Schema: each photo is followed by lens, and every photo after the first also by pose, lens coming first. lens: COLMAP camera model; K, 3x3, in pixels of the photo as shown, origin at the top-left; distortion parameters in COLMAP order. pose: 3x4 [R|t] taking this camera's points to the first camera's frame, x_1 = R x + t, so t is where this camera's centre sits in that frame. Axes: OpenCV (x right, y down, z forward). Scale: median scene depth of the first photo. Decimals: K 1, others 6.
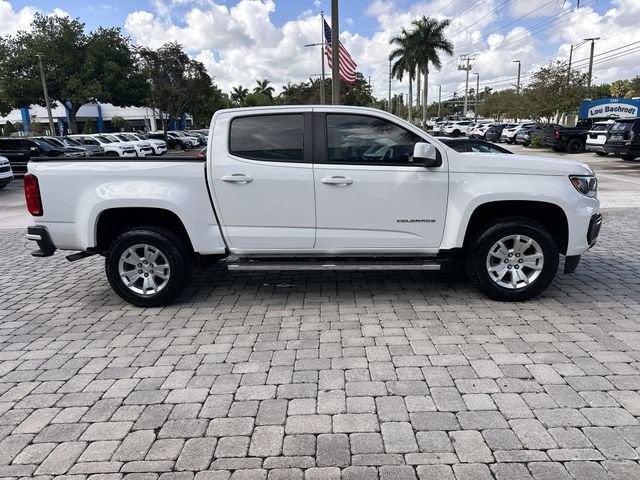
lens RADIAL K [[450.3, 0, 320.0], [0, 450.3, 240.0], [0, 0, 1]] dist [0.041306, -0.048969]
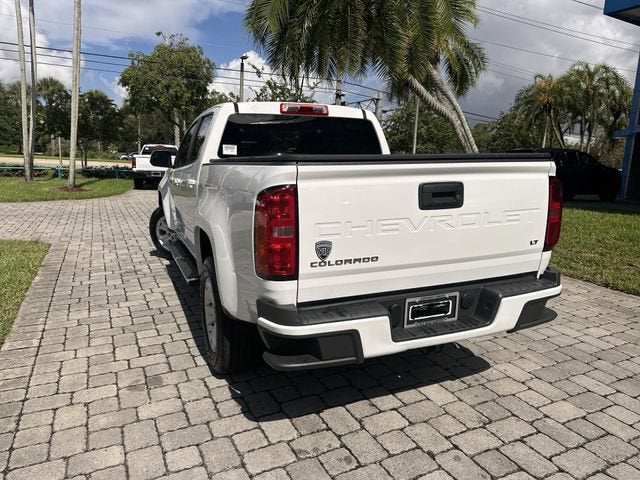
lens RADIAL K [[449.3, 0, 317.9], [0, 449.3, 239.2], [0, 0, 1]] dist [0.048645, -0.068005]
pose [[-0.446346, -0.134161, 0.884746, -1.070617], [0.186344, 0.953089, 0.238533, -0.277447], [-0.875244, 0.271335, -0.400407, 1.579639]]
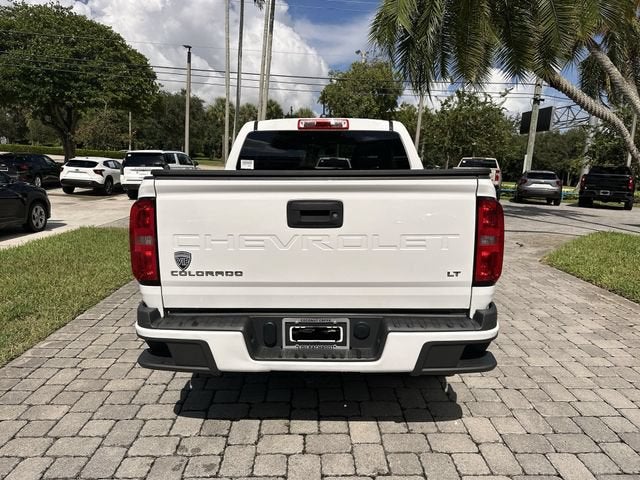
lens RADIAL K [[450.8, 0, 322.5], [0, 450.8, 238.4], [0, 0, 1]] dist [0.047901, -0.064982]
pose [[-0.041250, -0.130004, 0.990655, -1.160022], [0.189009, 0.972581, 0.135503, -0.214670], [-0.981109, 0.192833, -0.015547, 1.236291]]
